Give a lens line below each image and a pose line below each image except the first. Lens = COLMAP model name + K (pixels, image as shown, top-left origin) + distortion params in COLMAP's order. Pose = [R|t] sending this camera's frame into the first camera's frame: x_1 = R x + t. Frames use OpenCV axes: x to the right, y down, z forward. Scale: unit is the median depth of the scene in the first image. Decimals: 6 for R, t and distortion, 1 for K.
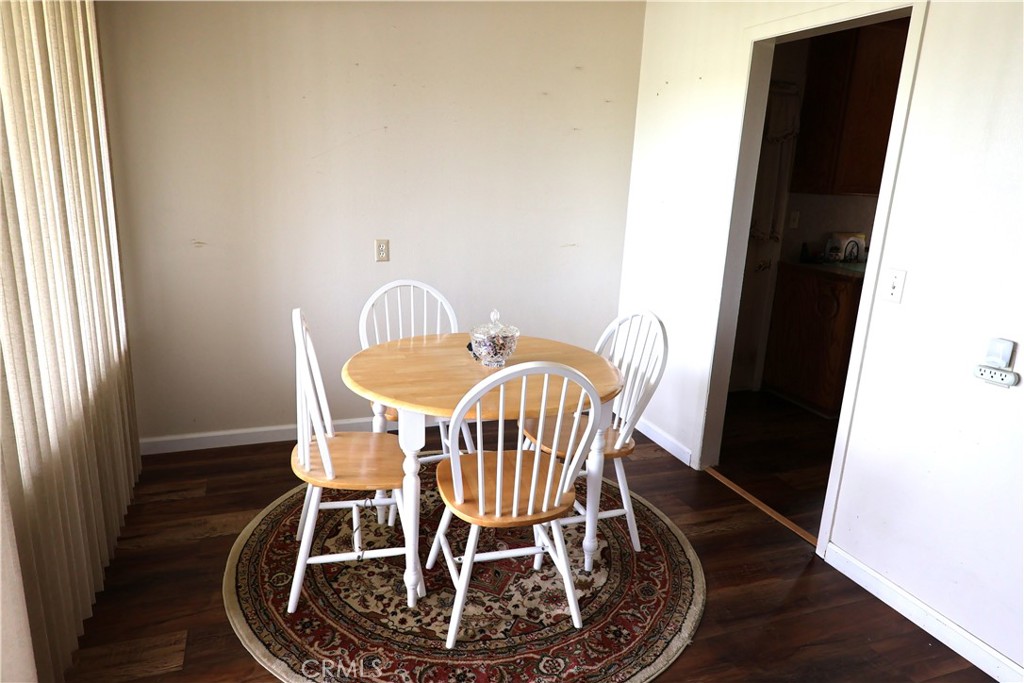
lens RADIAL K [[662.9, 0, 512.5], [0, 662.9, 339.0], [0, 0, 1]] dist [0.004717, -0.001887]
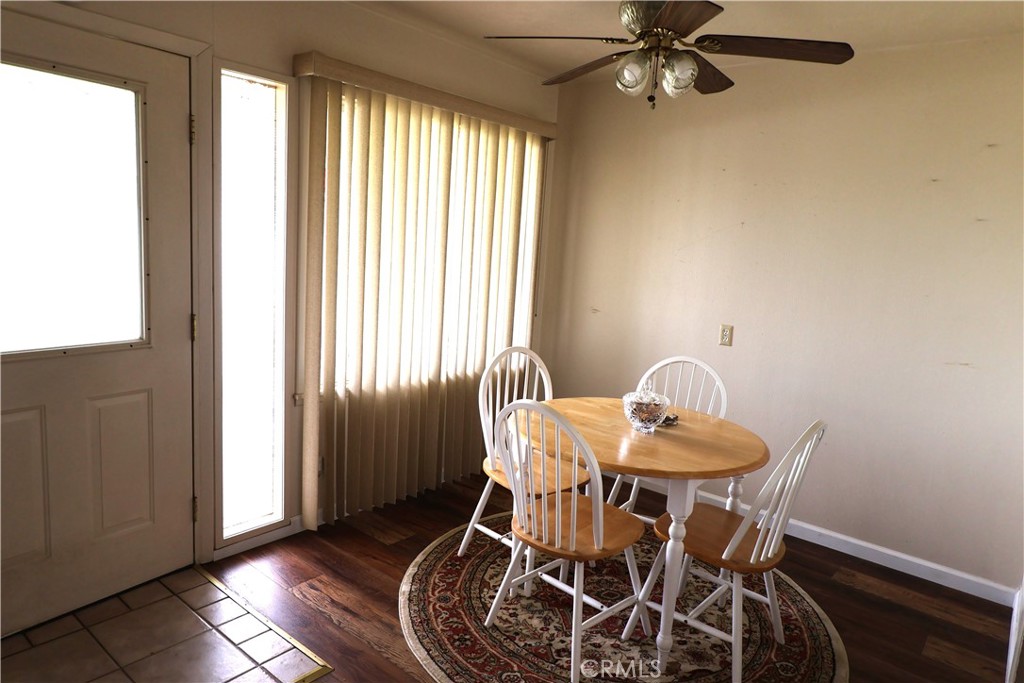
lens RADIAL K [[662.9, 0, 511.3], [0, 662.9, 339.8], [0, 0, 1]] dist [0.004717, -0.001887]
pose [[0.494208, 0.124043, -0.860449, 0.623826], [-0.257385, 0.966271, -0.008533, -0.032696], [0.830368, 0.225684, 0.509466, 0.197337]]
